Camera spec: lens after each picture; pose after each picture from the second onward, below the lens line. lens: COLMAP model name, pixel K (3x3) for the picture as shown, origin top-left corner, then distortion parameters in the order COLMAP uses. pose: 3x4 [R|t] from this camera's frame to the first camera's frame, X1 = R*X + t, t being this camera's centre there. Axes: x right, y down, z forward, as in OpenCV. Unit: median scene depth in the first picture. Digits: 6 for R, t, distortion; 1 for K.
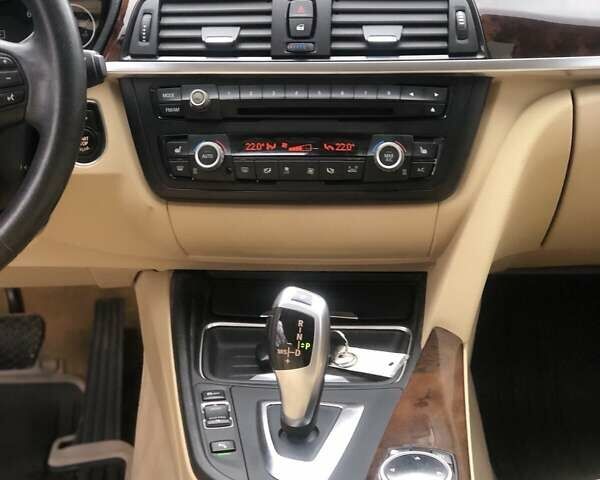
lens RADIAL K [[1149.2, 0, 301.8], [0, 1149.2, 238.2], [0, 0, 1]] dist [-0.010000, 0.000000]
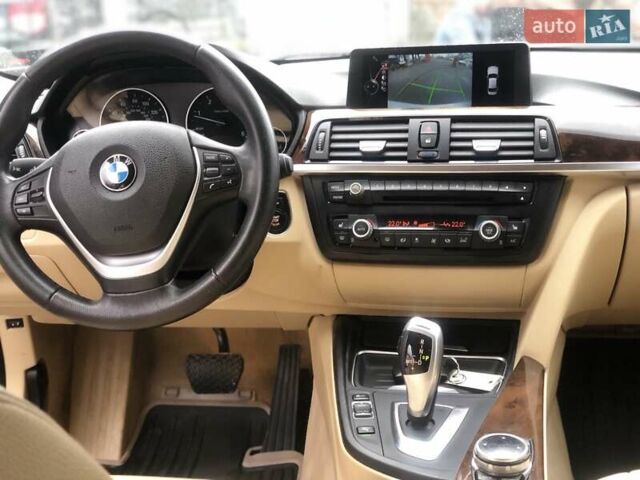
lens RADIAL K [[892.2, 0, 319.3], [0, 892.2, 234.2], [0, 0, 1]] dist [0.022431, 0.000000]
pose [[0.990334, 0.015829, -0.137796, 0.019604], [-0.030511, 0.993994, -0.105094, 0.052902], [0.135305, 0.108282, 0.984869, -0.100634]]
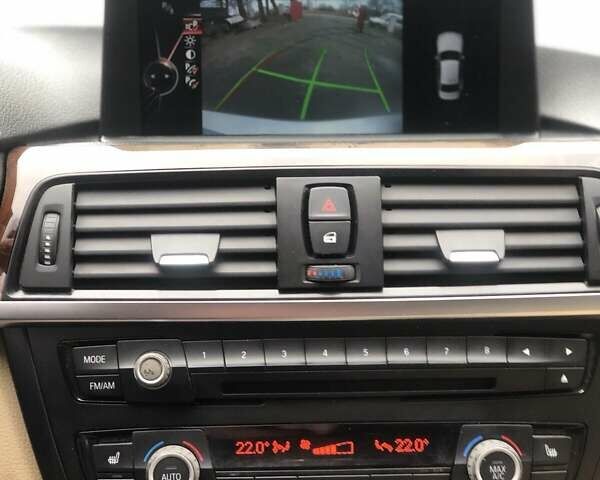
lens RADIAL K [[1149.2, 0, 297.4], [0, 1149.2, 243.9], [0, 0, 1]] dist [-0.010000, 0.000000]
pose [[0.992498, -0.021816, 0.120297, -0.084558], [0.023856, 0.999595, -0.015540, -0.170754], [-0.119909, 0.018293, 0.992616, 0.437198]]
